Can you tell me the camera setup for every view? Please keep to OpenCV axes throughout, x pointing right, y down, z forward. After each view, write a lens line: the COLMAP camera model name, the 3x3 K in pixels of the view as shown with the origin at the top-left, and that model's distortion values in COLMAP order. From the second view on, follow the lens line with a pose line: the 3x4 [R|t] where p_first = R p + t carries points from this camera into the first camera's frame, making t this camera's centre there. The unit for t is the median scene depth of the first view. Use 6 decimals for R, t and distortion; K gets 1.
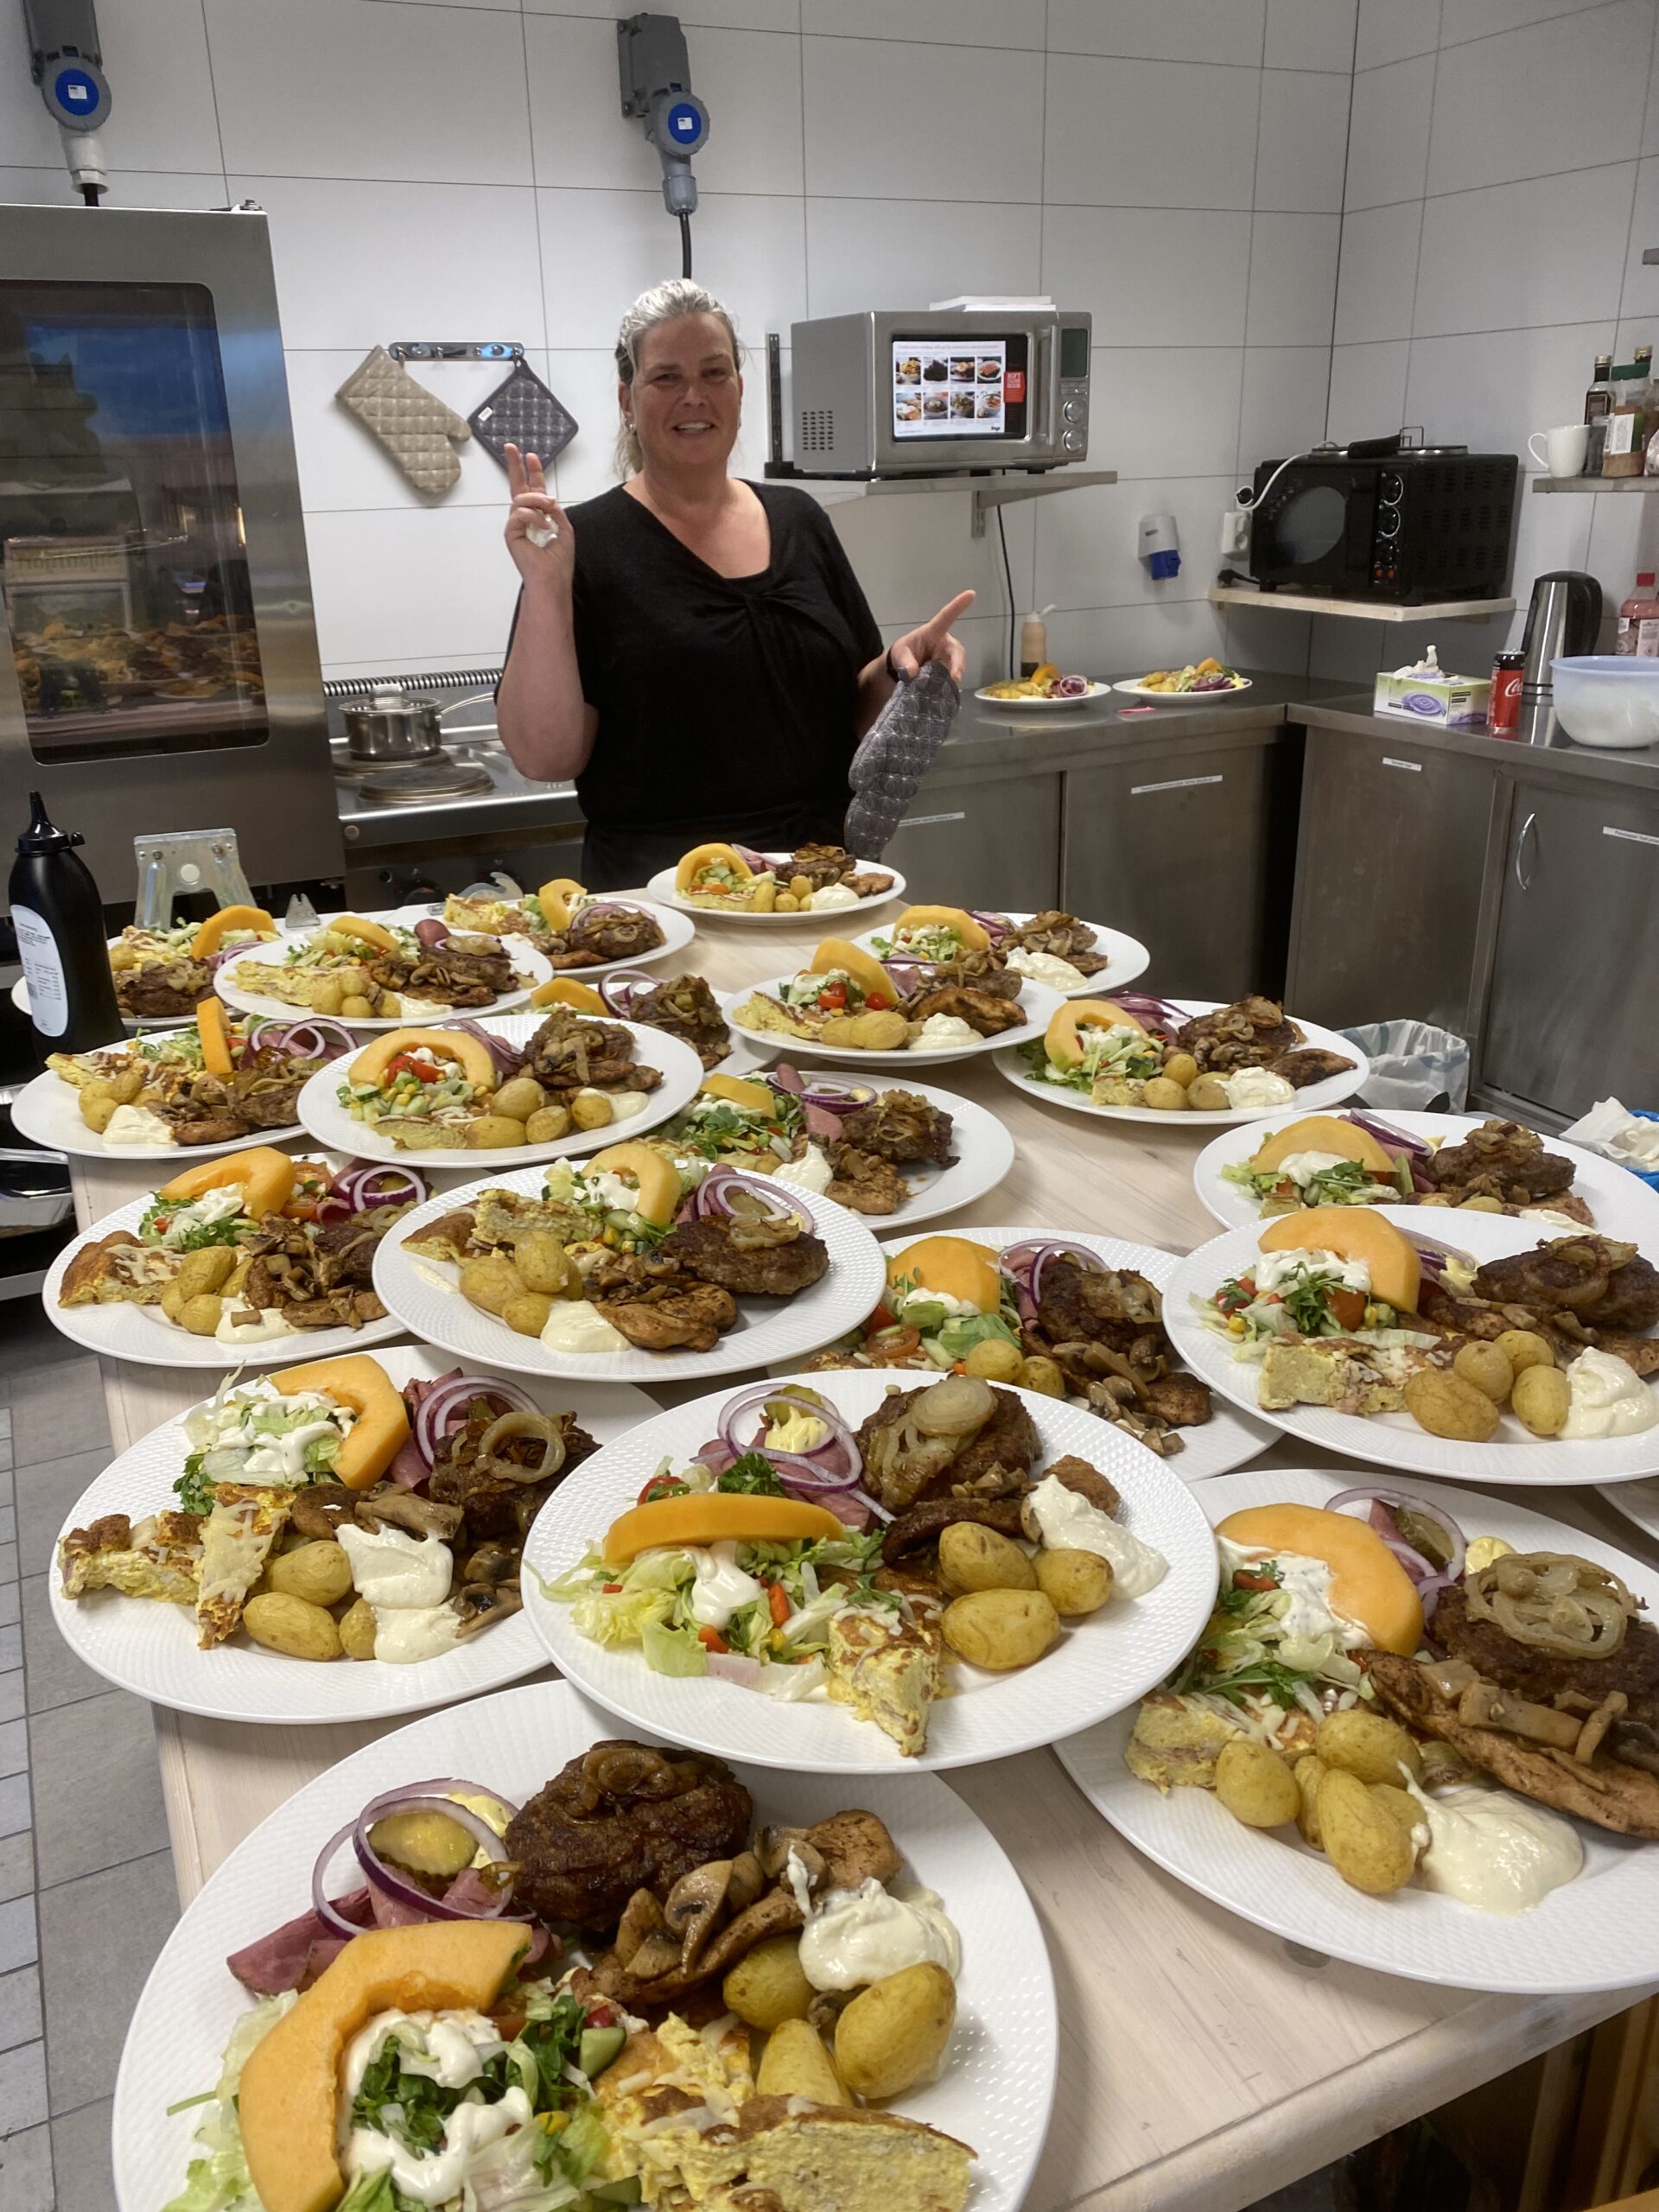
lens RADIAL K [[1720.9, 0, 827.6], [0, 1720.9, 1117.7], [0, 0, 1]] dist [0.057925, -0.067776]
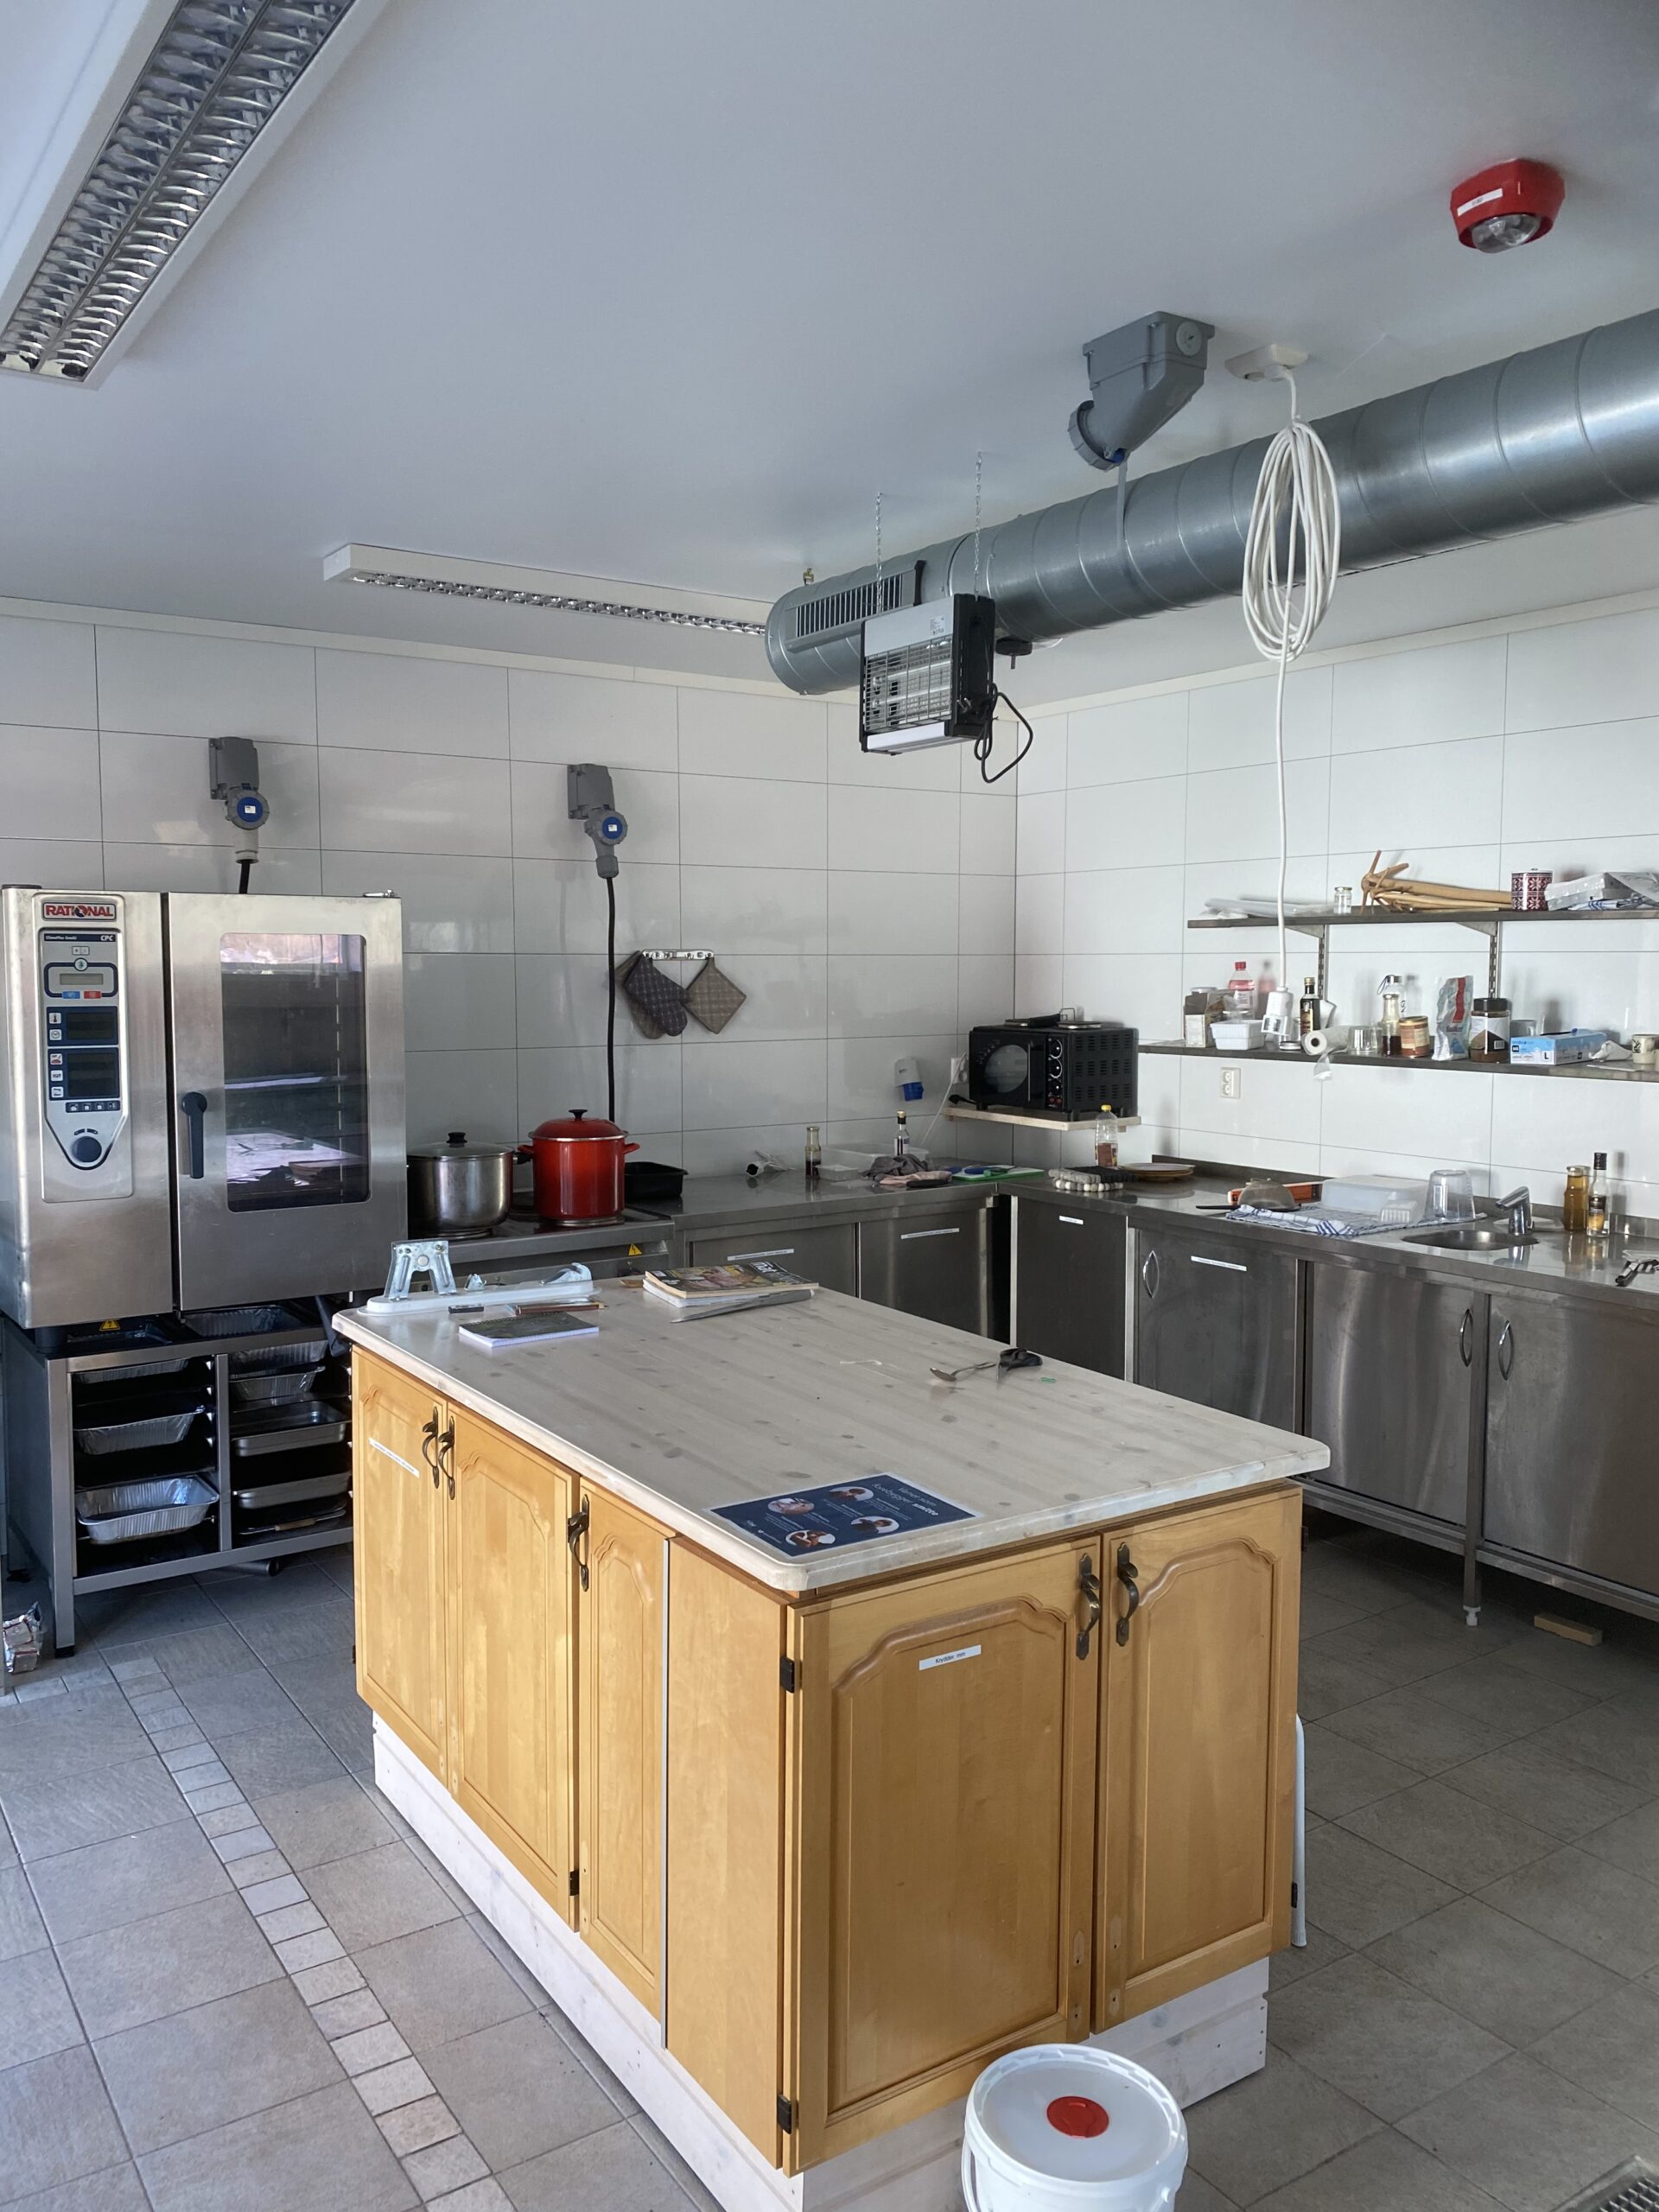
lens RADIAL K [[1720.9, 0, 827.6], [0, 1720.9, 1117.7], [0, 0, 1]] dist [0.057925, -0.067776]
pose [[0.988849, 0.012725, 0.148378, -0.106001], [0.027772, 0.963106, -0.267684, 0.106425], [-0.146310, 0.268820, 0.952013, -0.424466]]
